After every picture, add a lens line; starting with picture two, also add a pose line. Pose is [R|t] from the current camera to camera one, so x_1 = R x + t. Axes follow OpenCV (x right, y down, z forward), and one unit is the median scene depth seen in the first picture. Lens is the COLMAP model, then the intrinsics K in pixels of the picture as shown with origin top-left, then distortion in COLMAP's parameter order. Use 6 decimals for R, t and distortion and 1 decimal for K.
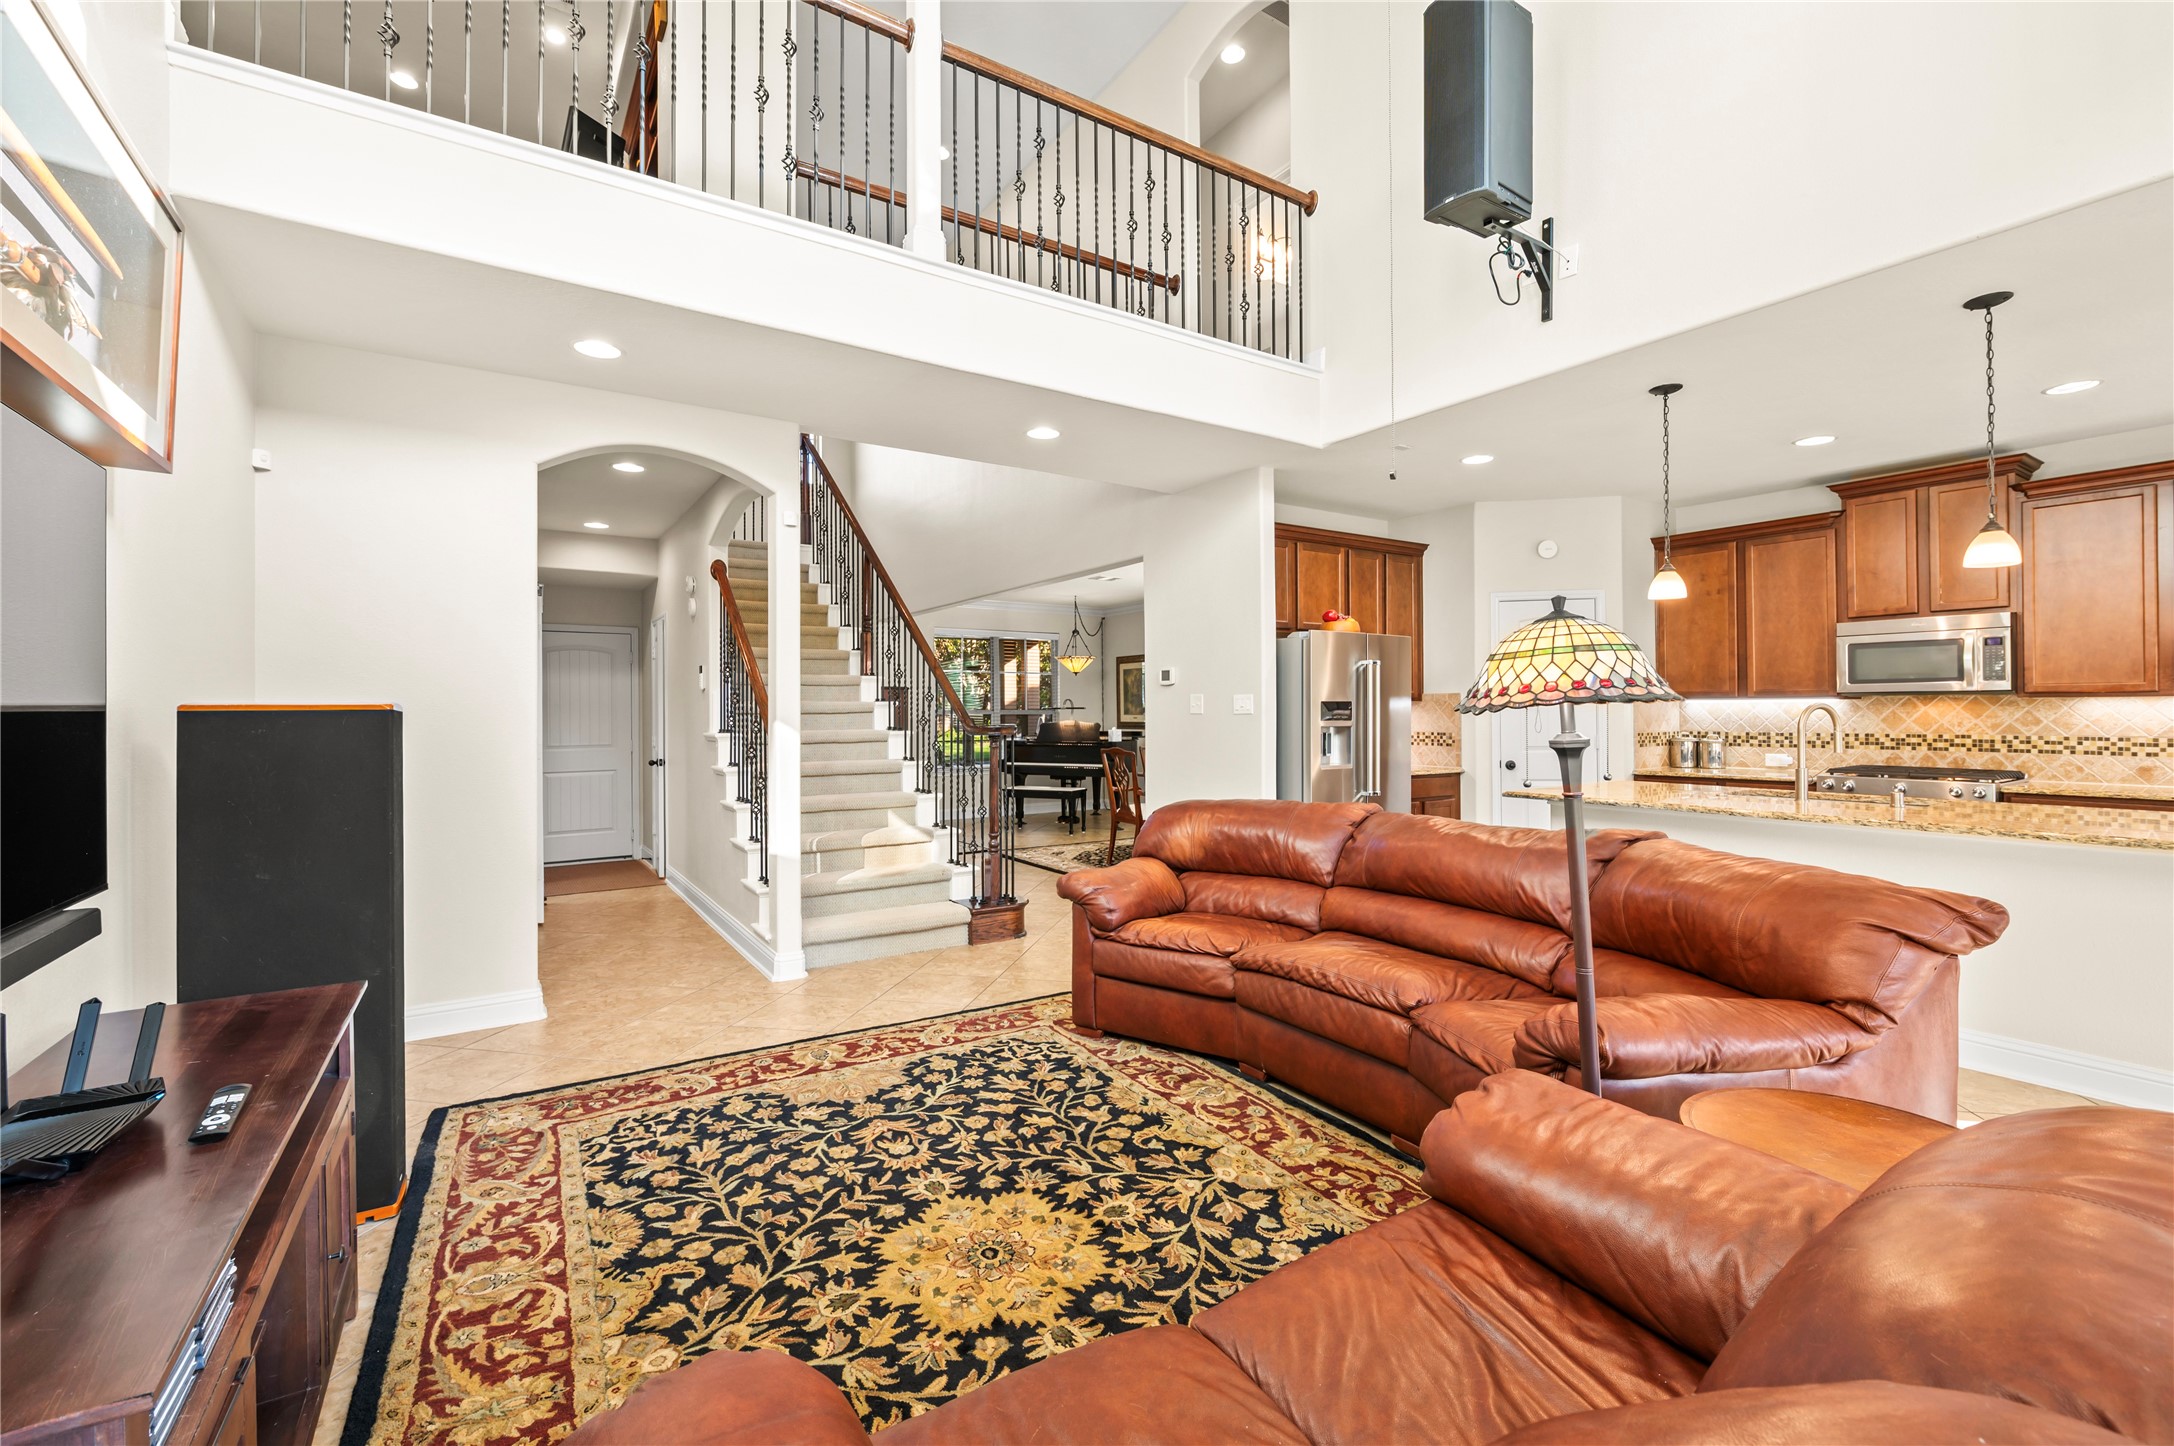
lens RADIAL K [[931.0, 0, 1085.0], [0, 931.0, 708.8], [0, 0, 1]] dist [-0.004639, -0.001760]
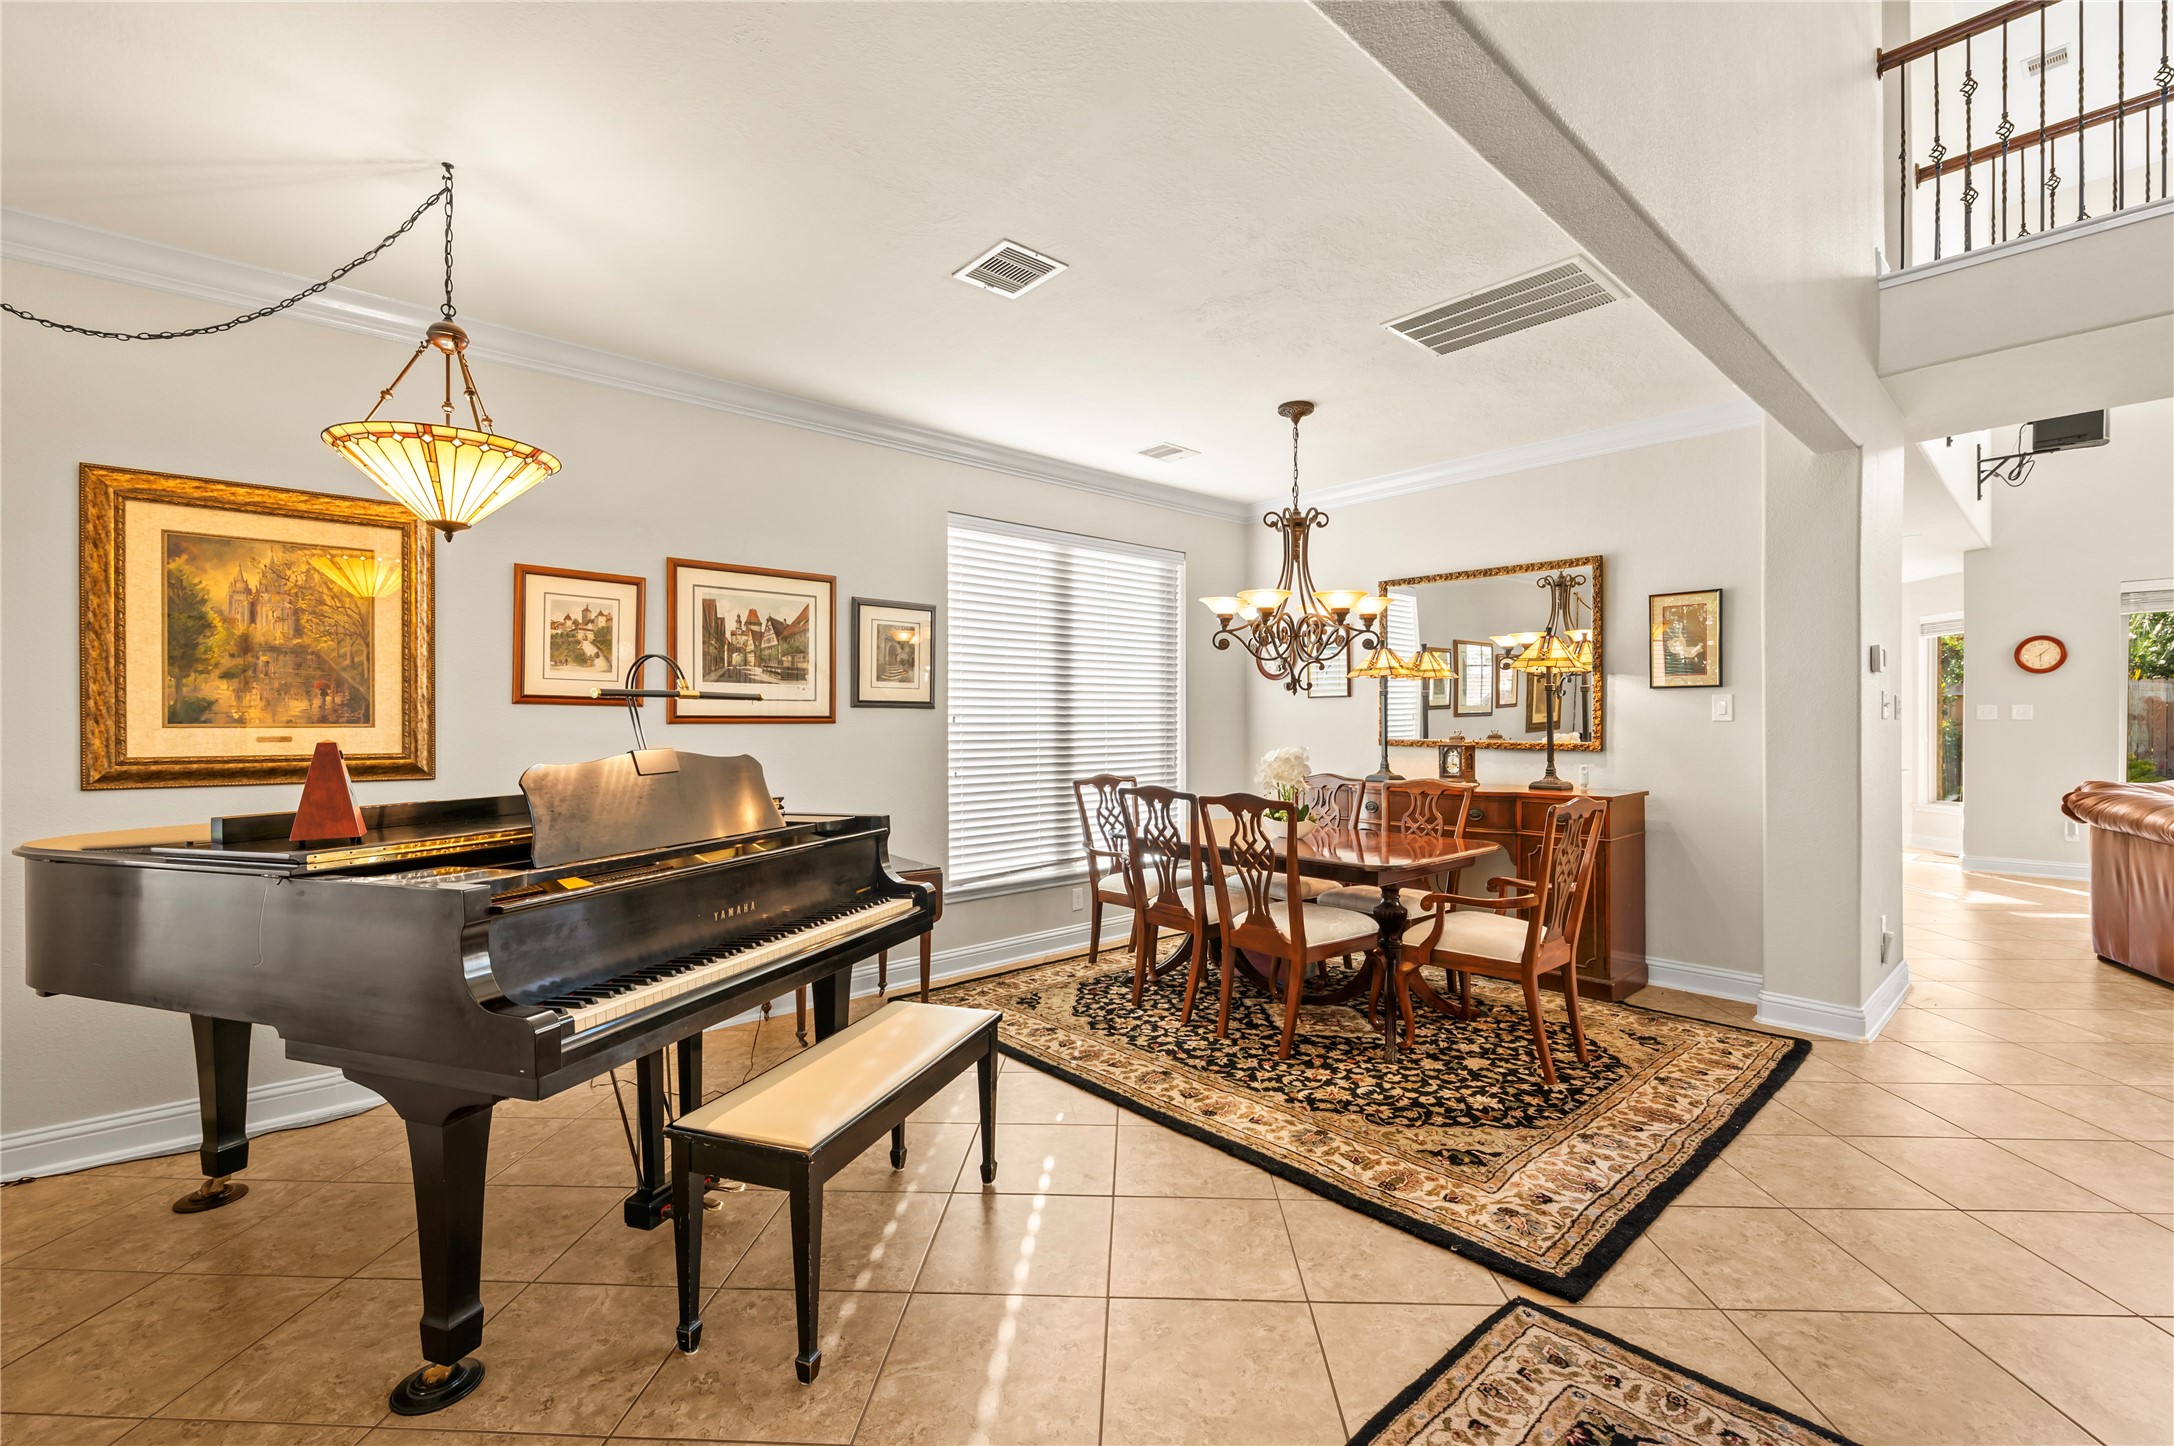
lens RADIAL K [[931.0, 0, 1099.2], [0, 931.0, 729.5], [0, 0, 1]] dist [-0.004639, -0.001760]
pose [[-0.164483, -0.000757, 0.986380, -0.917680], [-0.001060, 0.999999, 0.000591, 0.026287], [-0.986379, -0.000948, -0.164483, 3.284053]]
